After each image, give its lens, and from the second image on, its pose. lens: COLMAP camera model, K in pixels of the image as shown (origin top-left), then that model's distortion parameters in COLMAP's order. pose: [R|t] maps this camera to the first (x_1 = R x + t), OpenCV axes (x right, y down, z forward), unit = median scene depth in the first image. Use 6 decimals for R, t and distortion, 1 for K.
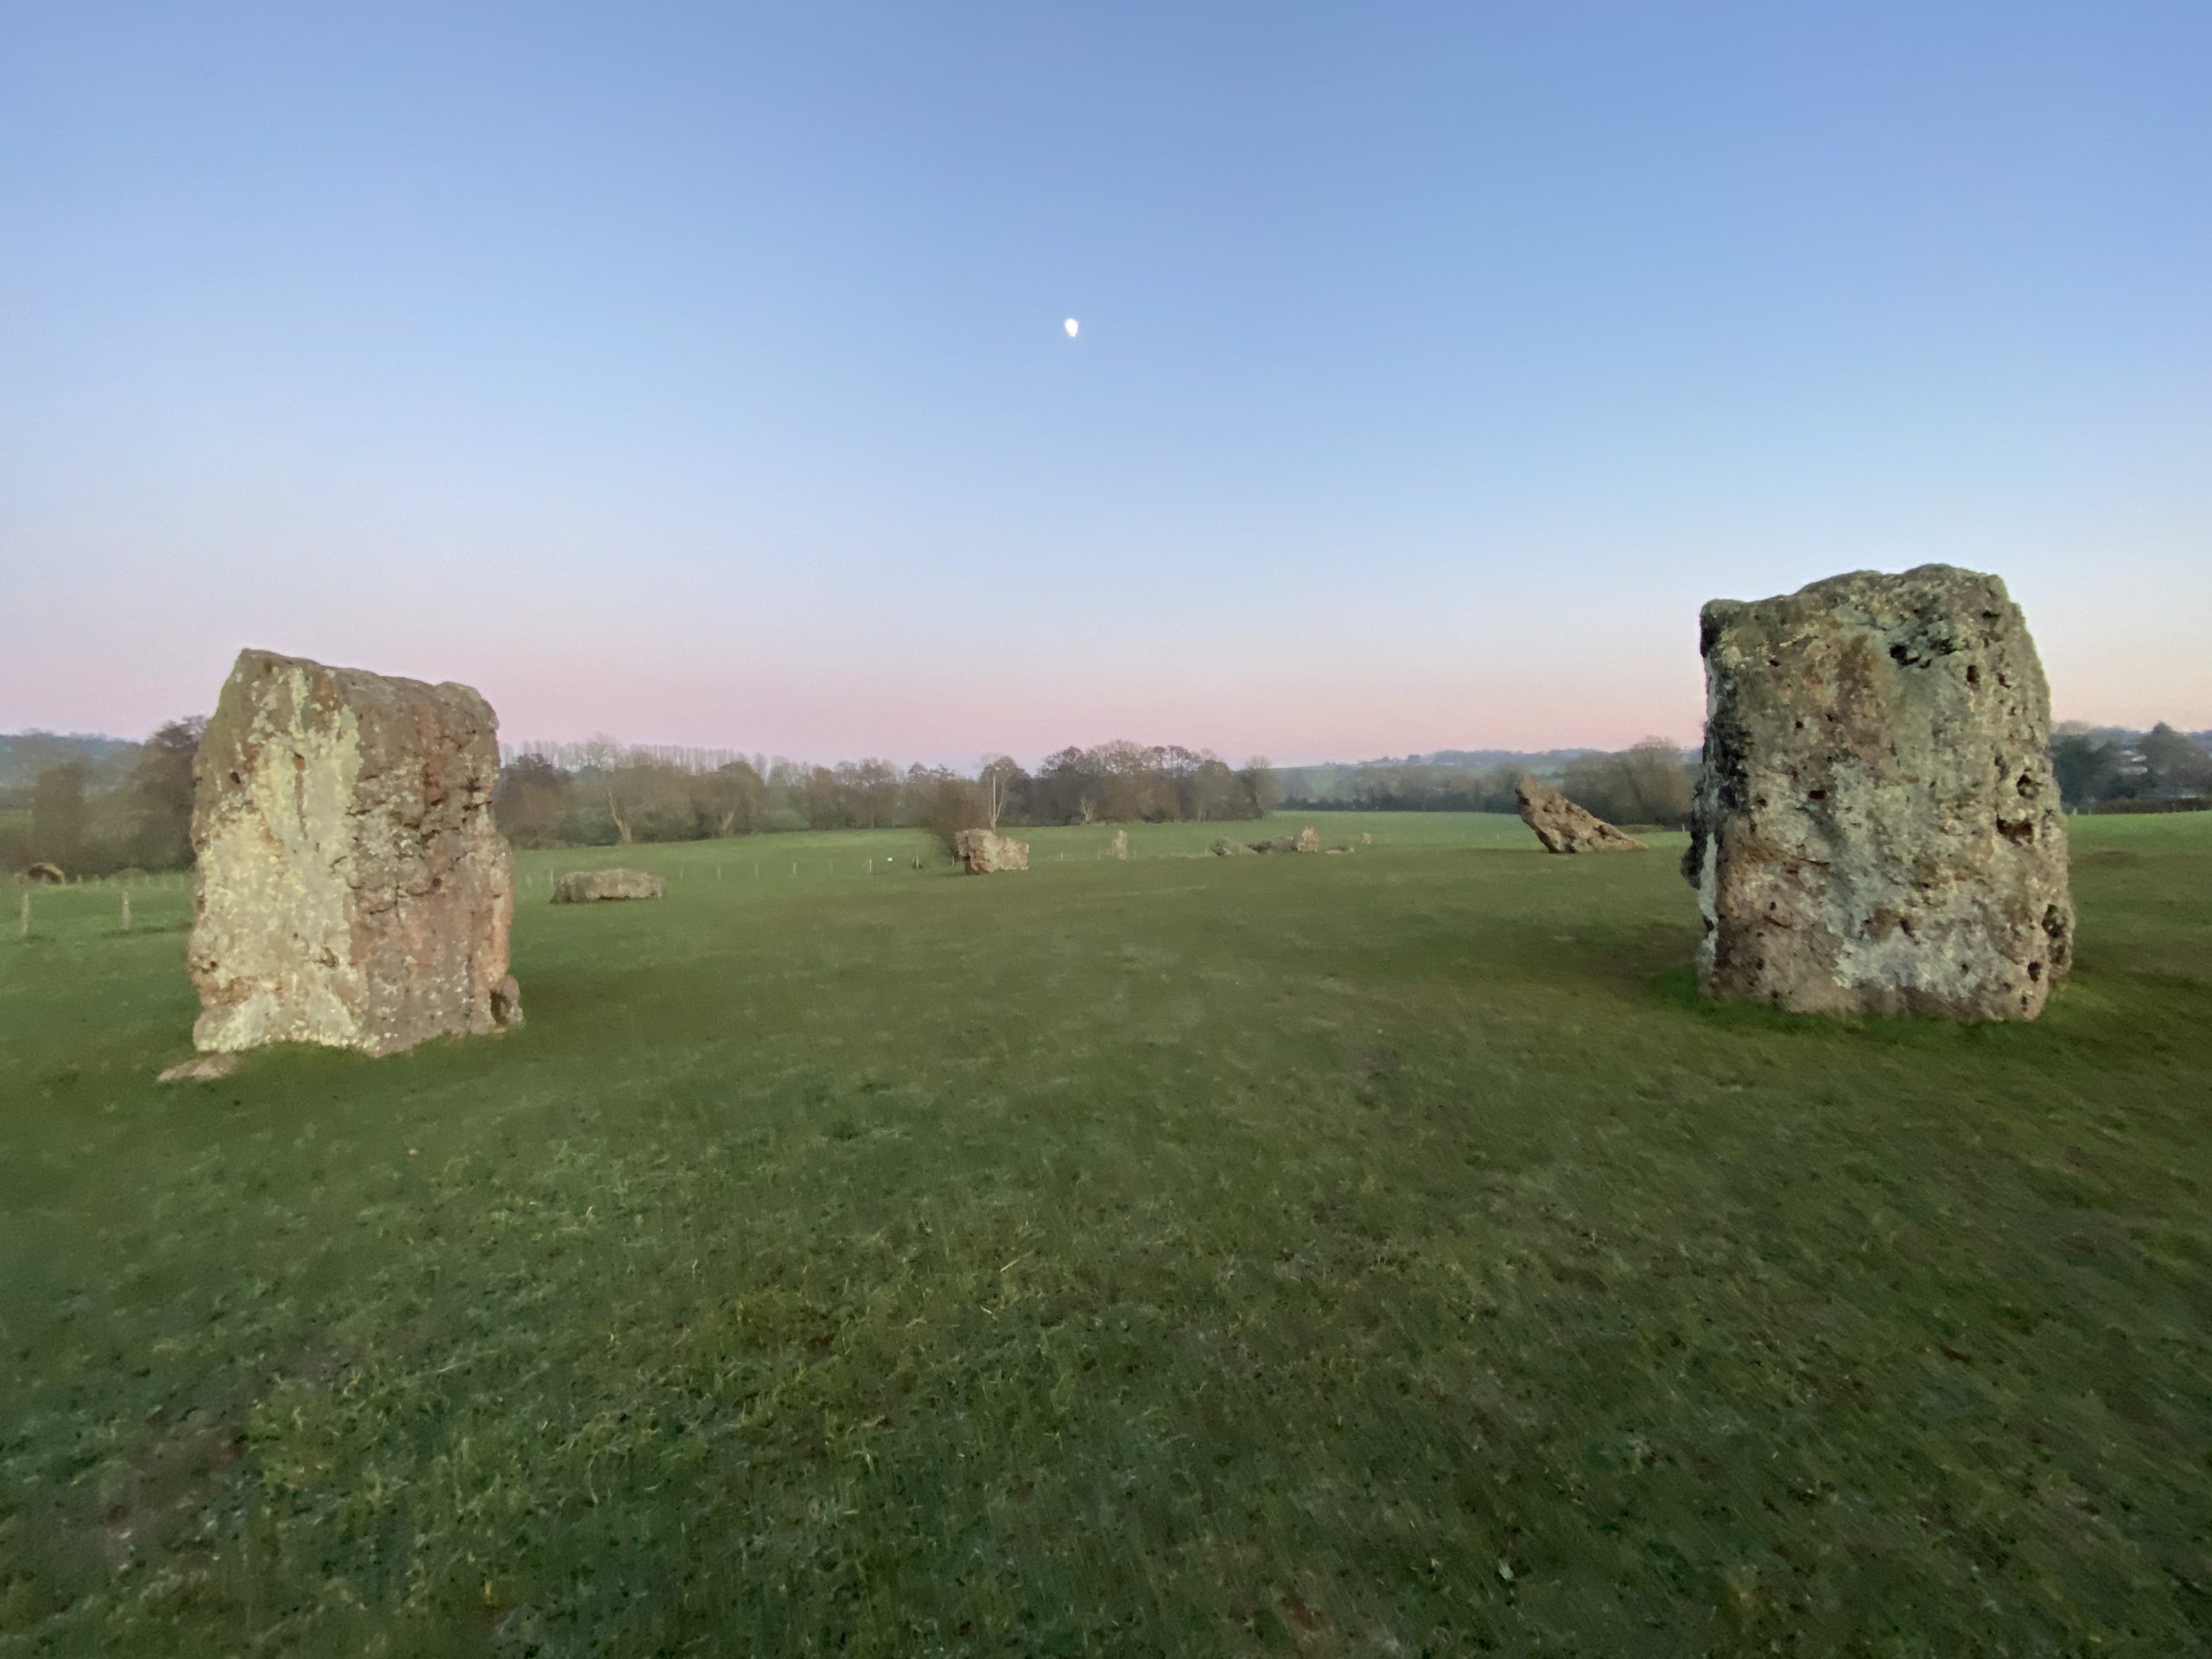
lens RADIAL K [[890.7, 0, 1100.0], [0, 890.7, 829.9], [0, 0, 1]] dist [0.003403, -0.000400]
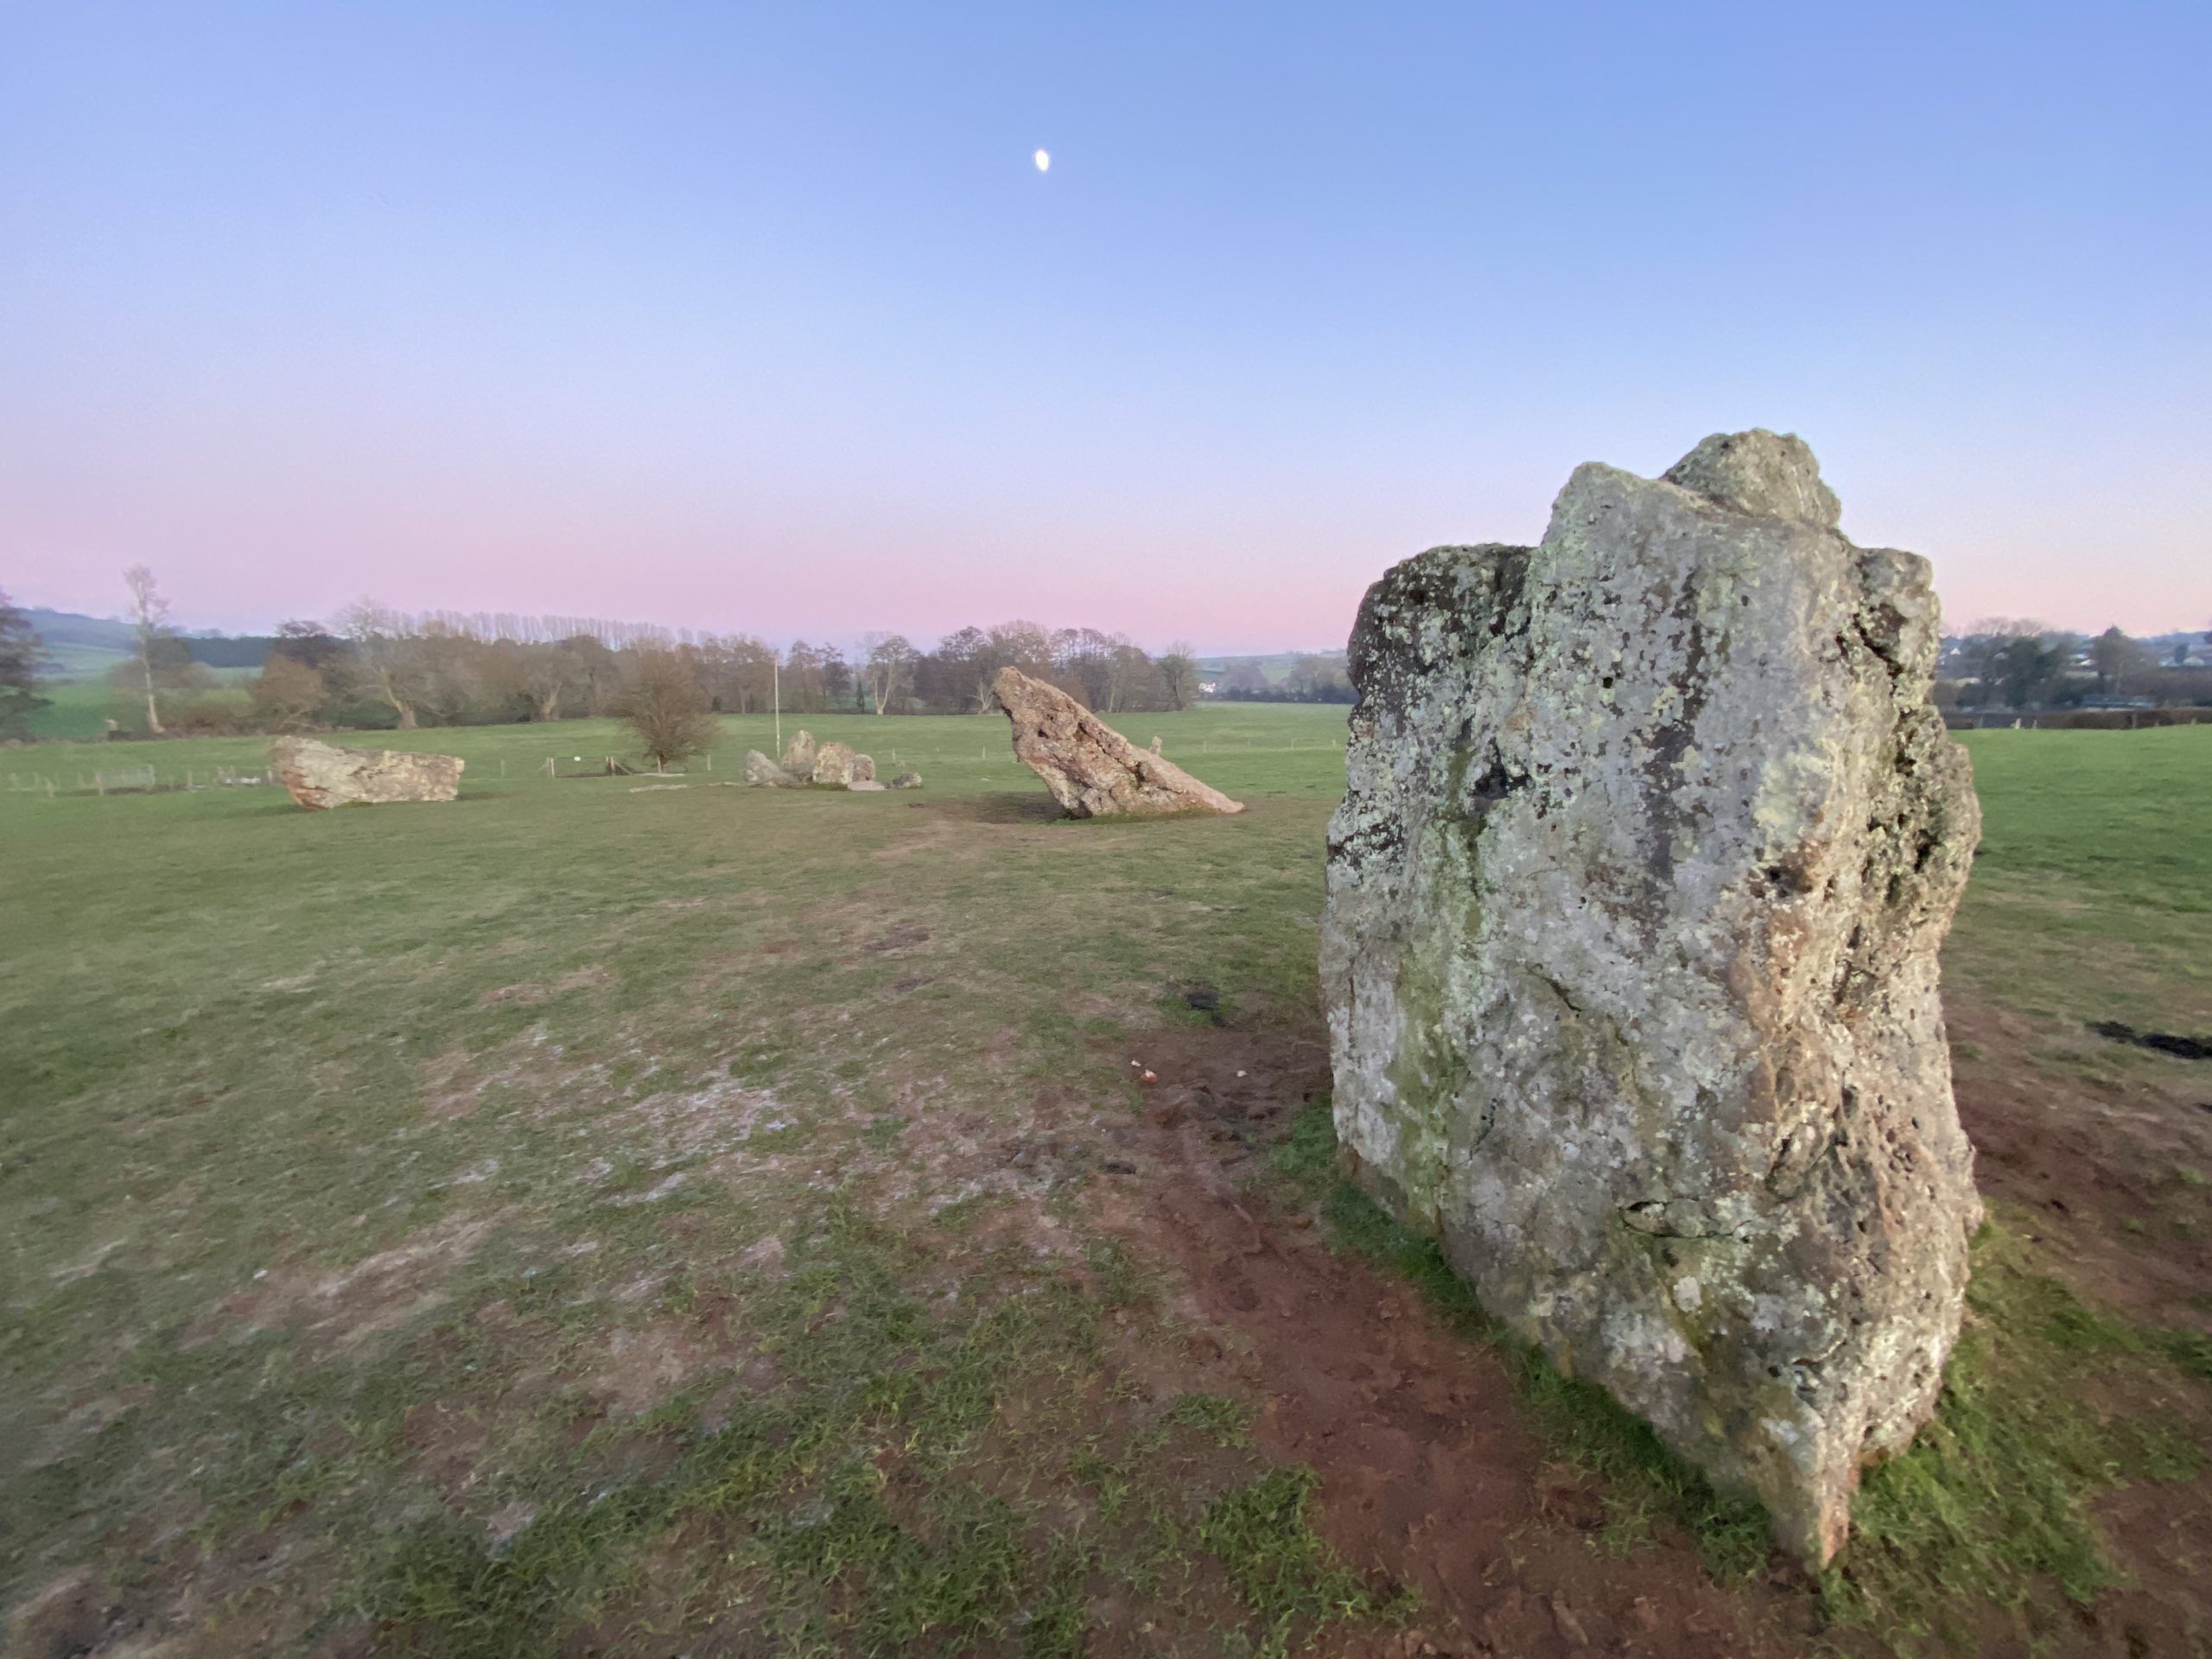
lens RADIAL K [[890.7, 0, 1112.4], [0, 890.7, 827.4], [0, 0, 1]] dist [0.003403, -0.000400]
pose [[0.999040, 0.011273, 0.042332, 0.075643], [-0.016403, 0.992287, 0.122868, -0.004580], [-0.040620, -0.123445, 0.991520, 0.068683]]
